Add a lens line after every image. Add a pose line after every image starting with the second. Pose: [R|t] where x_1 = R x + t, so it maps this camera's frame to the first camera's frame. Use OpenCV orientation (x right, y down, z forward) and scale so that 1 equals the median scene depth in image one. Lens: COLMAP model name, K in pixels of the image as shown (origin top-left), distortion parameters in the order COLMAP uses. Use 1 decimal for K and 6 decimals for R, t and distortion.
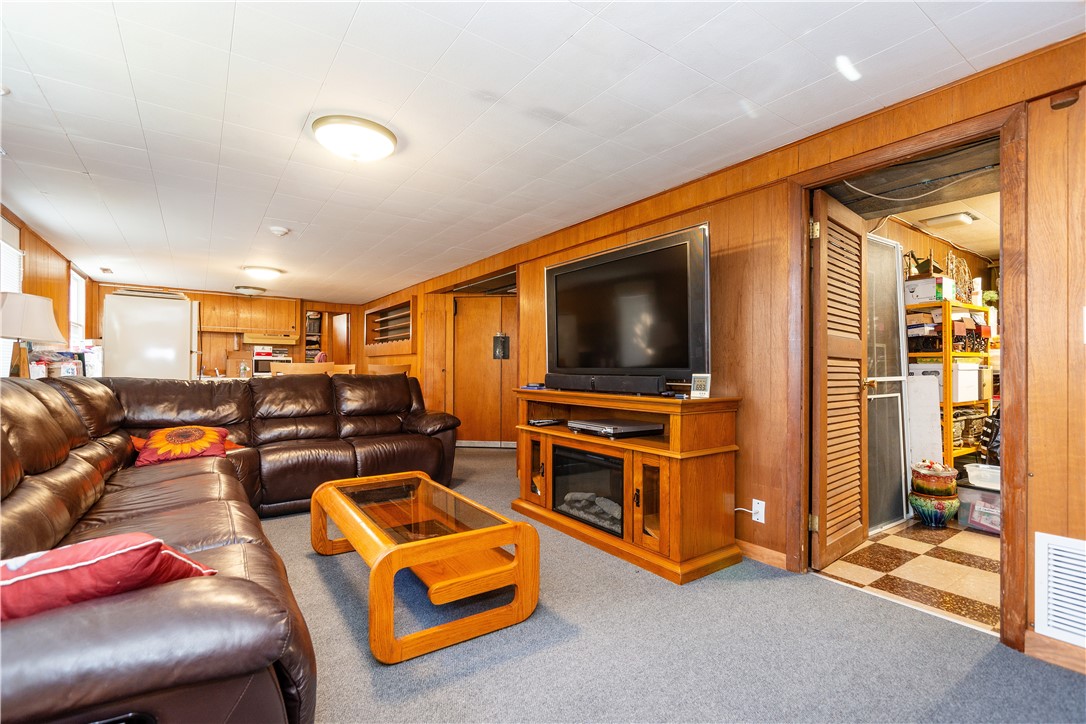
lens RADIAL K [[493.5, 0, 543.0], [0, 493.5, 362.0], [0, 0, 1]] dist [-0.000621, 0.000152]
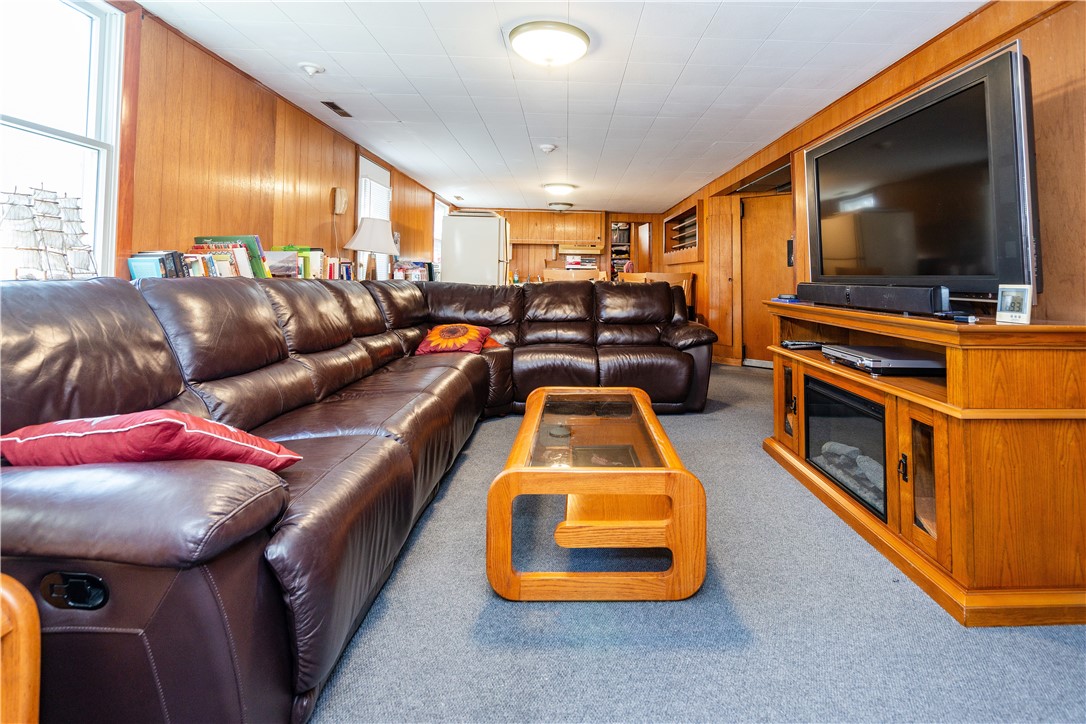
lens RADIAL K [[511.0, 0, 586.4], [0, 511.0, 248.8], [0, 0, 1]] dist [-0.000559, 0.000605]
pose [[0.843754, -0.023173, -0.536229, 0.159872], [-0.001014, 0.998997, -0.044766, 0.006262], [0.536729, 0.038315, 0.842885, 0.129122]]
